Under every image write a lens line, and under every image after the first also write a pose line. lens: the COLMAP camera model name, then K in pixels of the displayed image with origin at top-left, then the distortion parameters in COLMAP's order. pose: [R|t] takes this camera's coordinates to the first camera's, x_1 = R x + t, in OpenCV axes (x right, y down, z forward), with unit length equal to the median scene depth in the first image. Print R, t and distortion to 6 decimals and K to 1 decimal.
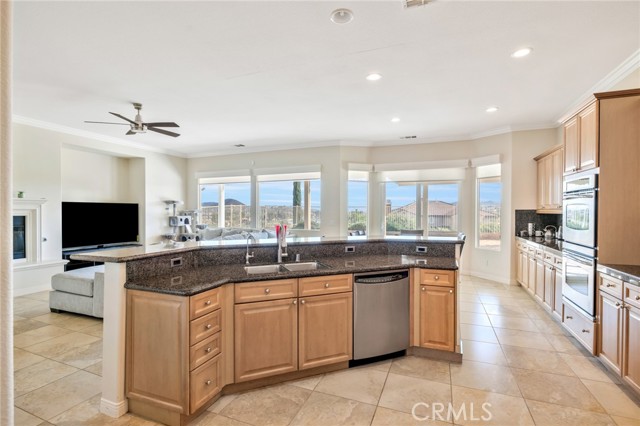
lens RADIAL K [[299.5, 0, 323.3], [0, 299.5, 213.4], [0, 0, 1]] dist [-0.029326, 0.000566]
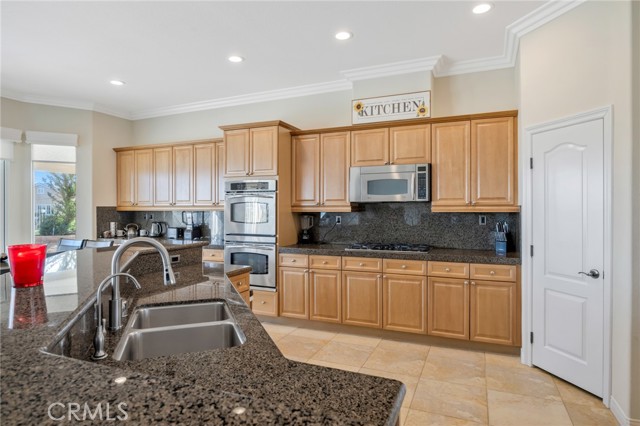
lens RADIAL K [[347.8, 0, 319.1], [0, 347.8, 214.9], [0, 0, 1]] dist [-0.027675, -0.000545]
pose [[0.033177, -0.012840, 0.999367, -0.411084], [0.003891, 0.999912, 0.012718, 0.002119], [-0.999442, 0.003467, 0.033224, 0.483462]]
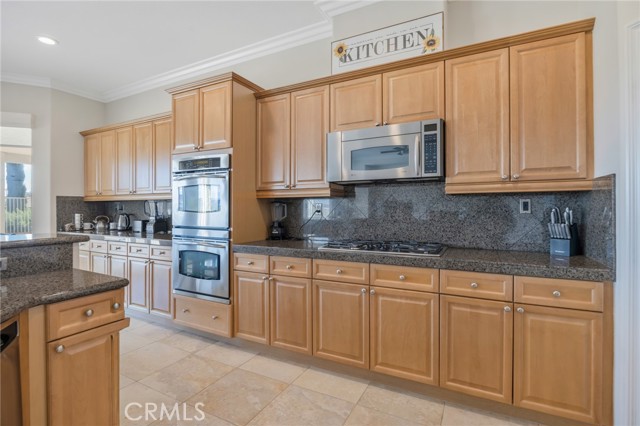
lens RADIAL K [[303.2, 0, 316.5], [0, 303.2, 212.6], [0, 0, 1]] dist [-0.018754, 0.000083]
pose [[0.106682, -0.009885, 0.994244, -0.033833], [0.004079, 0.999947, 0.009504, 0.034808], [-0.994285, 0.003042, 0.106717, 0.384613]]
